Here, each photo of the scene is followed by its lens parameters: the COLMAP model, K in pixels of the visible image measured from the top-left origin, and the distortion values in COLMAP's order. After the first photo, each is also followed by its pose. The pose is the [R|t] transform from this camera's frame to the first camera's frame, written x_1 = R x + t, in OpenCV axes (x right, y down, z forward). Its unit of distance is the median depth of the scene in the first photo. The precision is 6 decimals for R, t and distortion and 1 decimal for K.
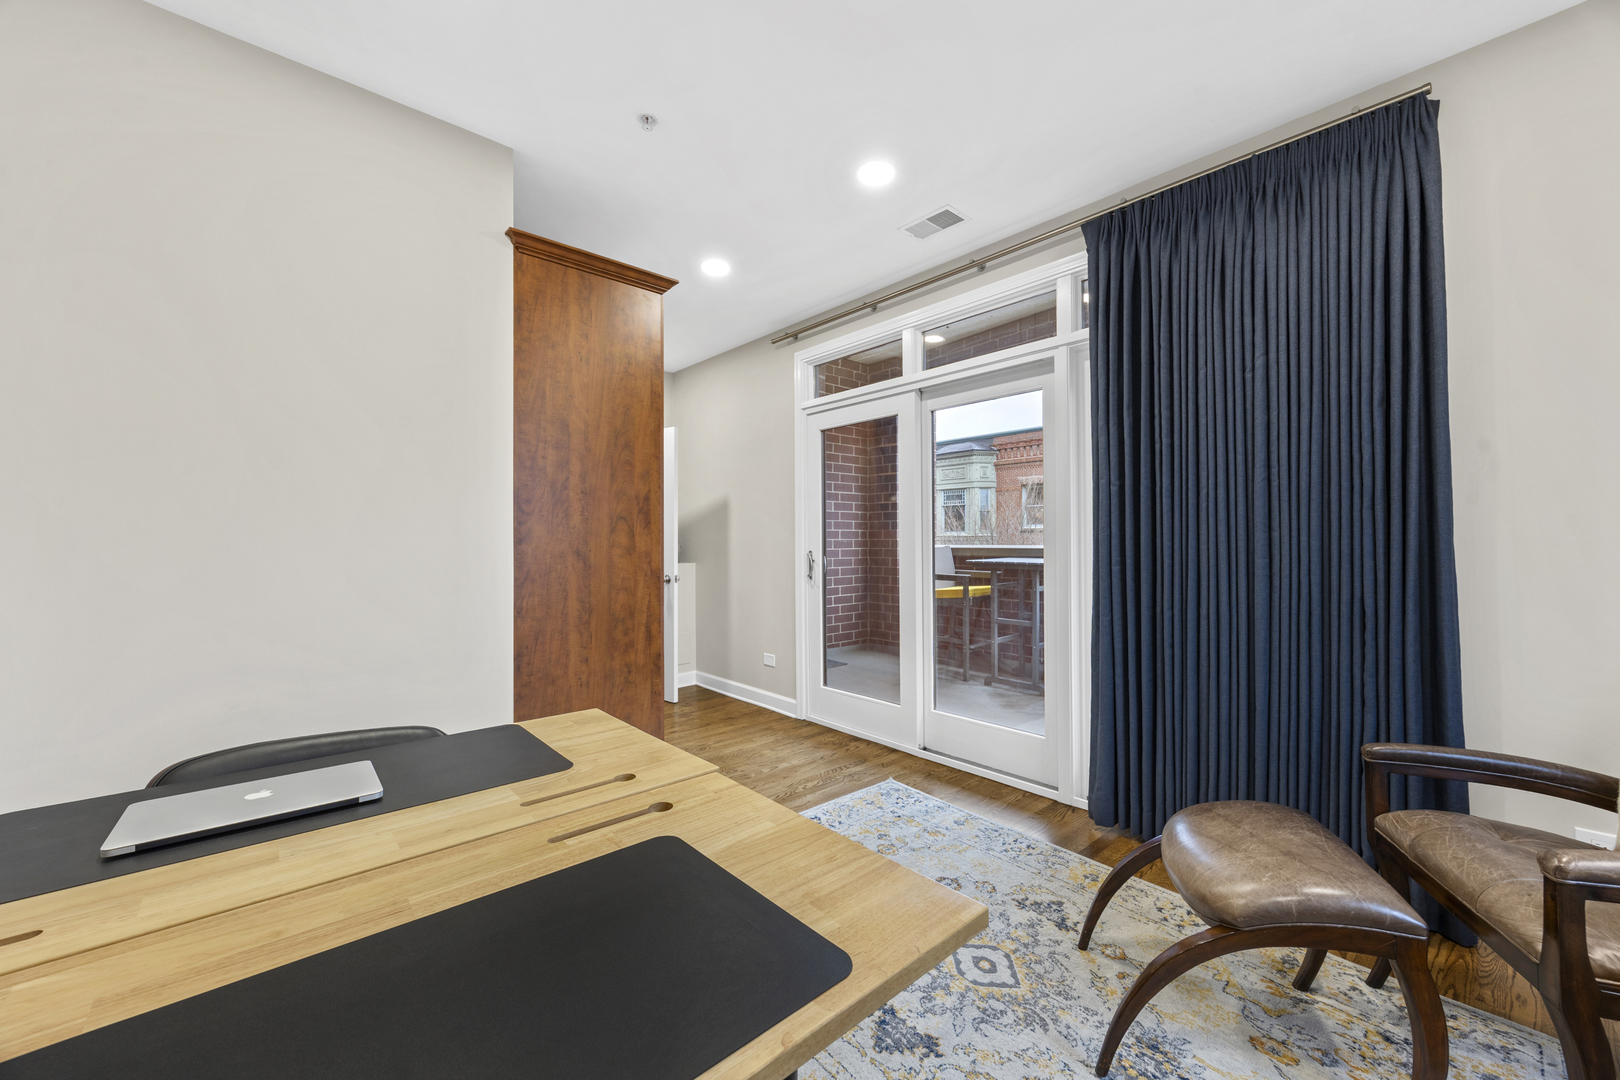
lens RADIAL K [[622.7, 0, 806.3], [0, 622.7, 543.2], [0, 0, 1]] dist [-0.002942, -0.001124]
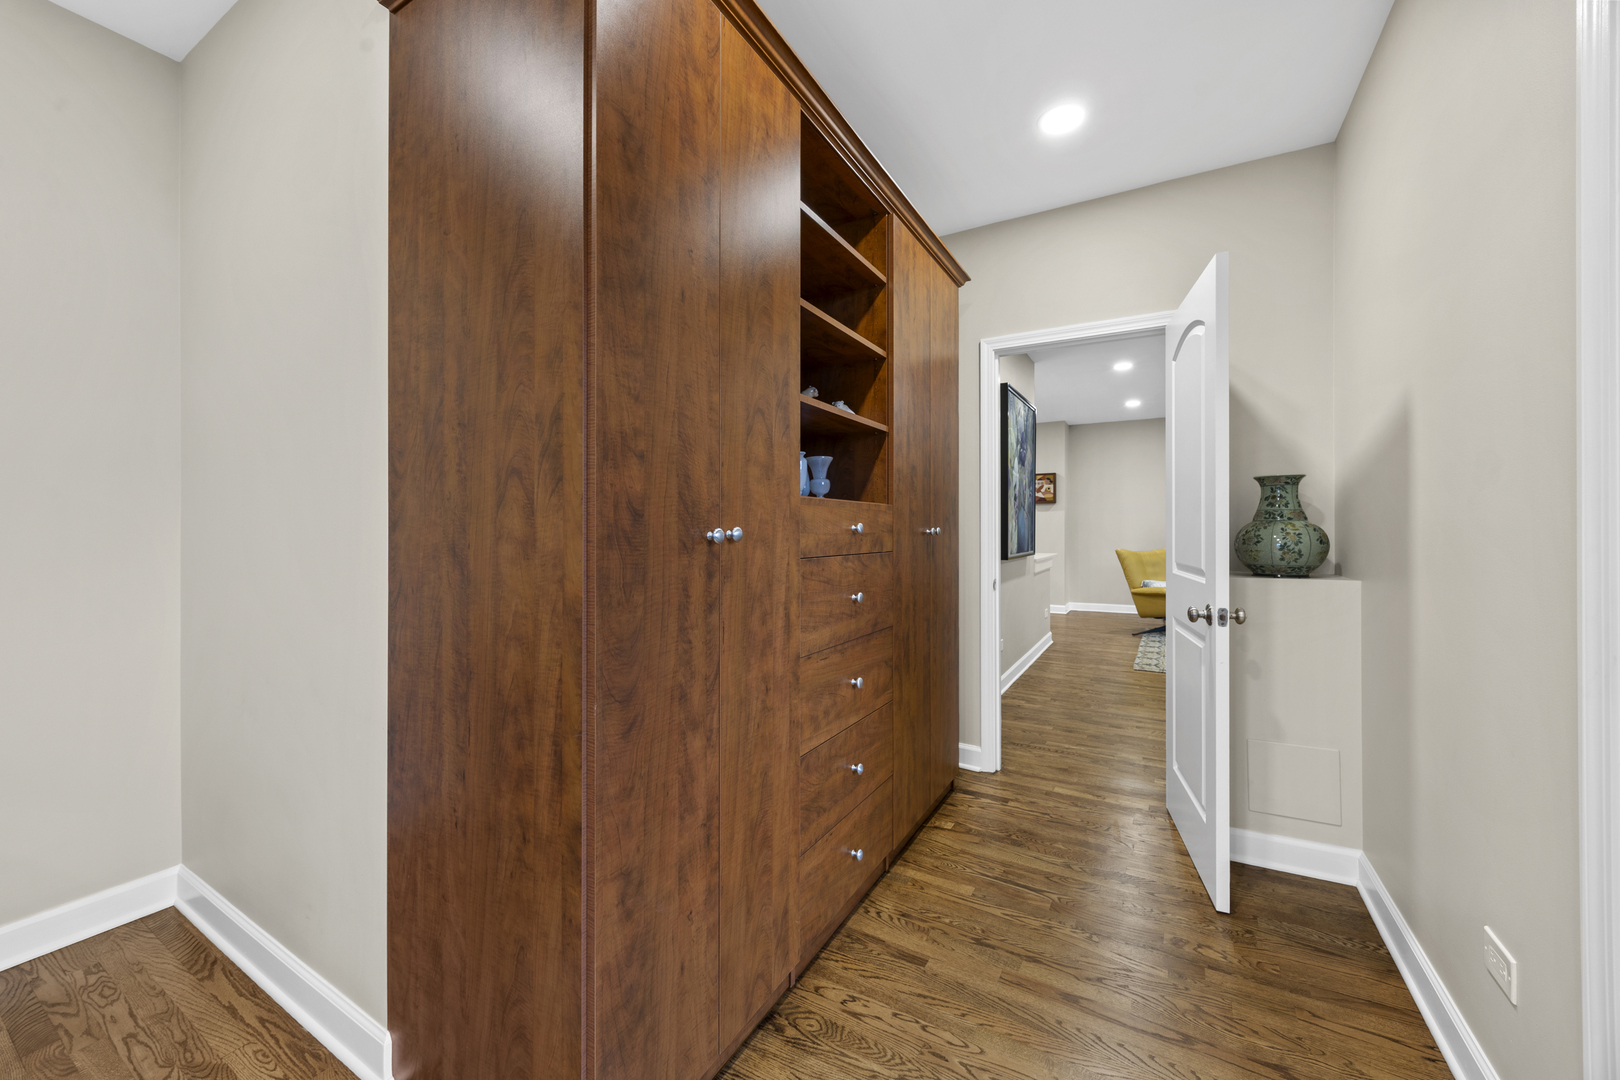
lens RADIAL K [[622.7, 0, 807.9], [0, 622.7, 529.2], [0, 0, 1]] dist [-0.002942, -0.001124]
pose [[0.308892, 0.004988, -0.951084, 0.173798], [-0.002369, 0.999987, 0.004475, -0.003568], [0.951094, 0.000870, 0.308900, 1.072832]]
